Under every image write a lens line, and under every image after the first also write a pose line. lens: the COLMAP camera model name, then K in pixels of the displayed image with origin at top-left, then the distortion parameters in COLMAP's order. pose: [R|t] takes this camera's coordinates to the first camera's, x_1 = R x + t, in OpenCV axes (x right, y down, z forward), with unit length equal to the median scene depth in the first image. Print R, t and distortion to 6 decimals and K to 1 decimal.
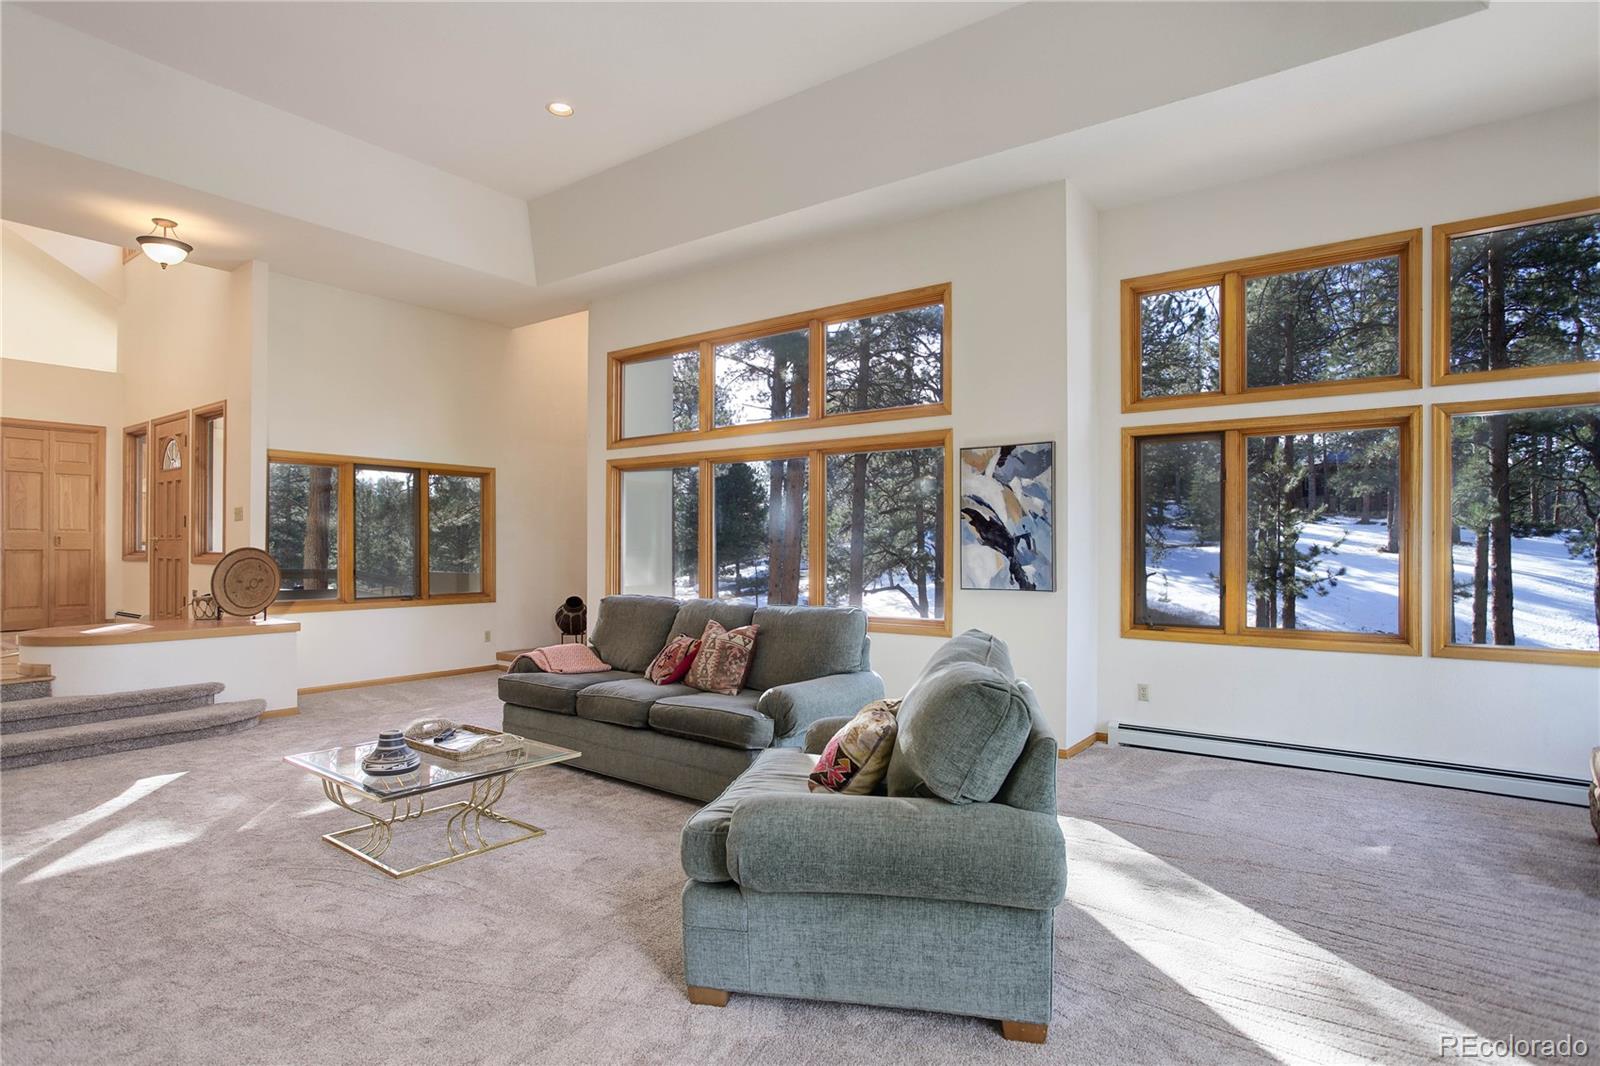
lens RADIAL K [[857.6, 0, 793.3], [0, 857.6, 549.5], [0, 0, 1]] dist [-0.015114, 0.009529]
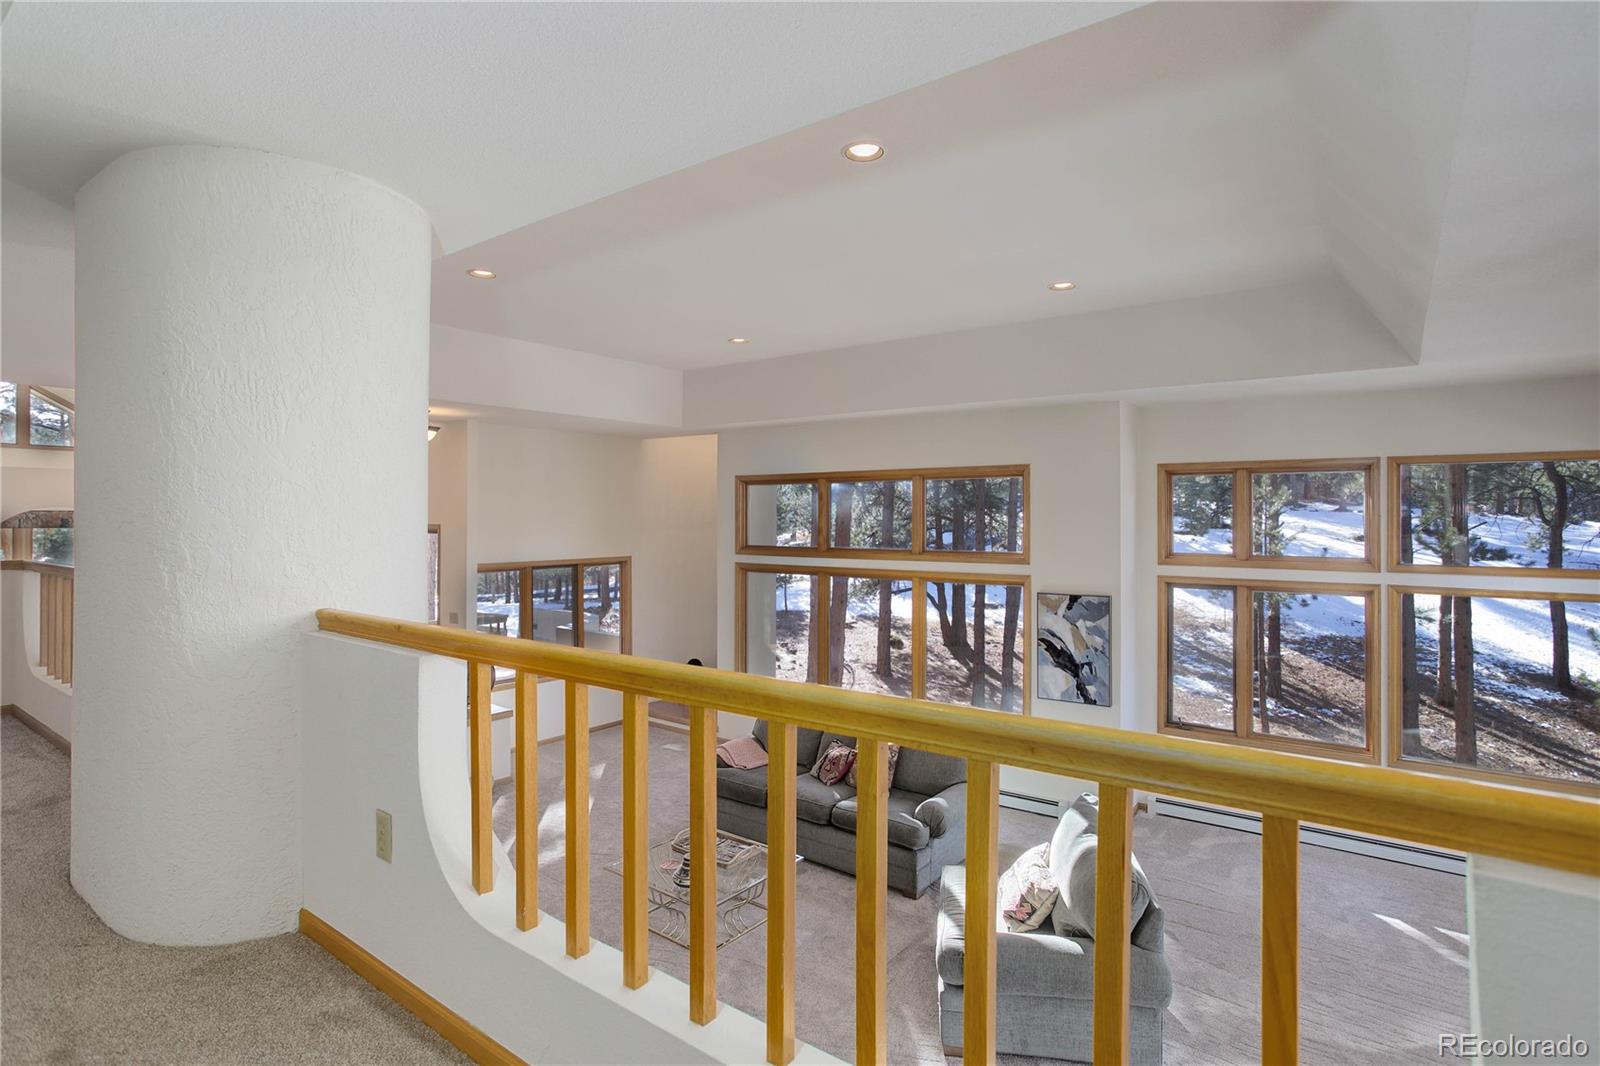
lens RADIAL K [[809.0, 0, 802.4], [0, 809.0, 521.4], [0, 0, 1]] dist [-0.021881, 0.008499]
pose [[0.999997, -0.000491, -0.002333, -0.173969], [0.000467, 0.999943, -0.010624, -0.224771], [0.002338, 0.010623, 0.999941, -0.266301]]
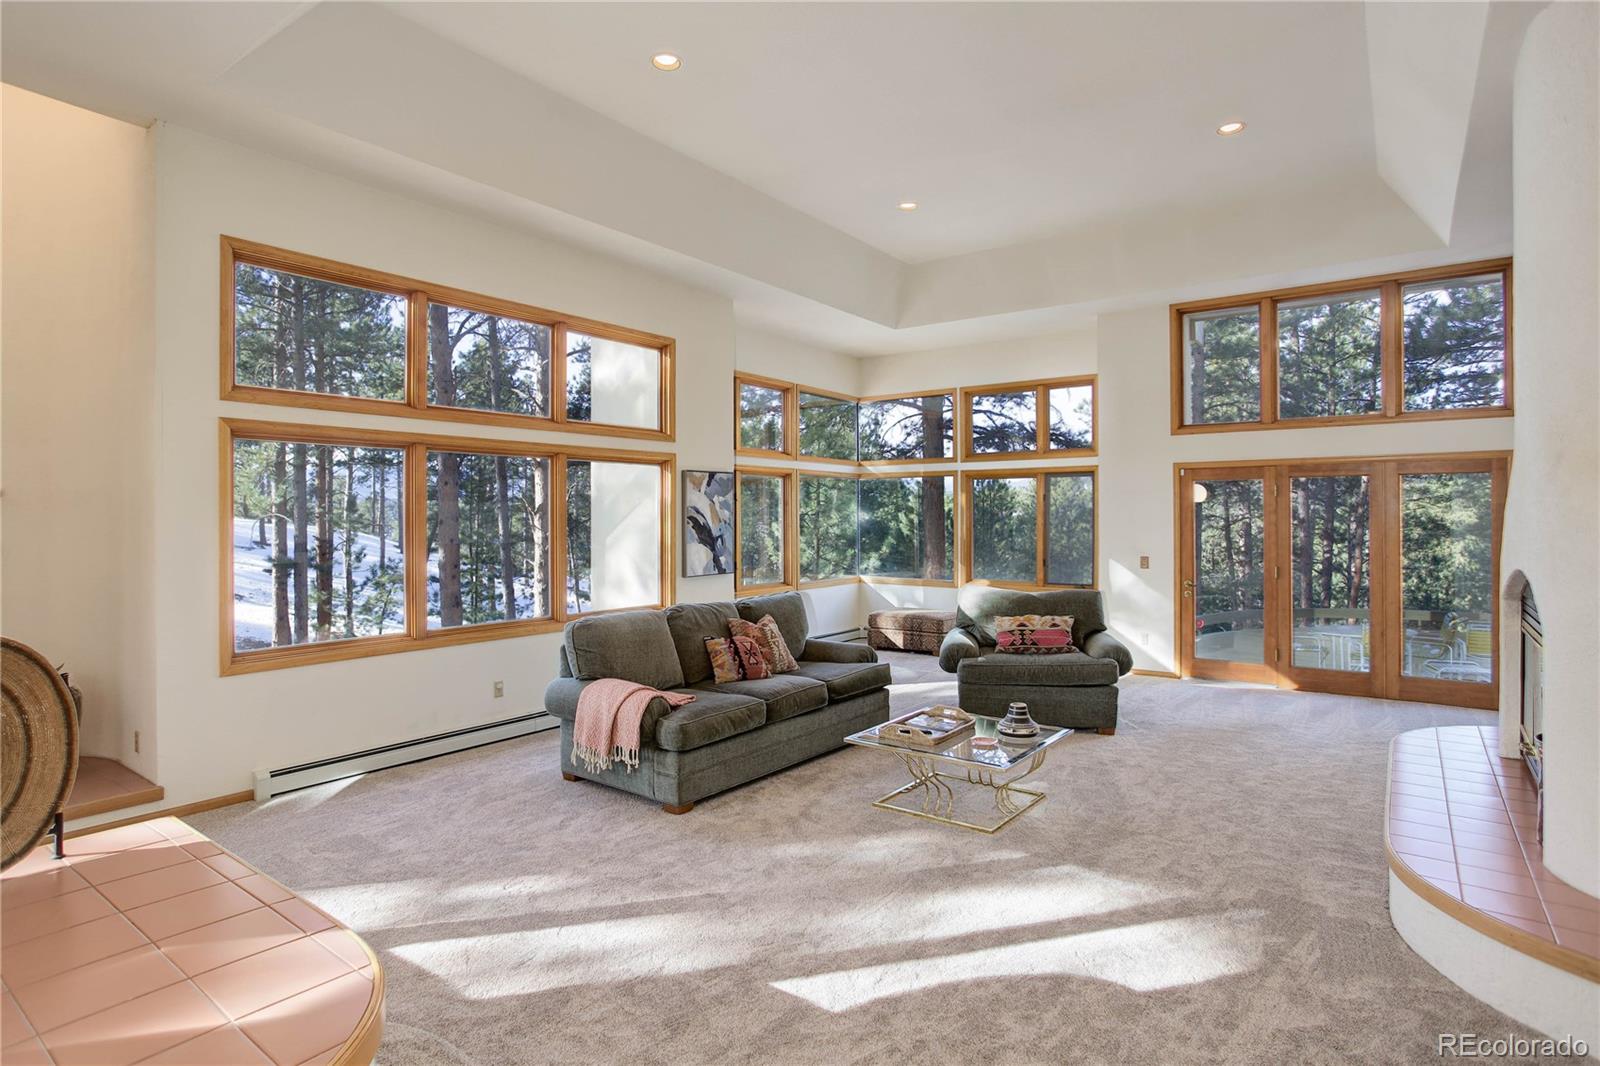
lens RADIAL K [[857.6, 0, 802.5], [0, 857.6, 524.1], [0, 0, 1]] dist [-0.015114, 0.009529]
pose [[-0.024438, -0.000956, 0.999701, -1.173429], [0.021992, 0.999757, 0.001494, -0.034995], [-0.999459, 0.022022, -0.024411, 0.893583]]
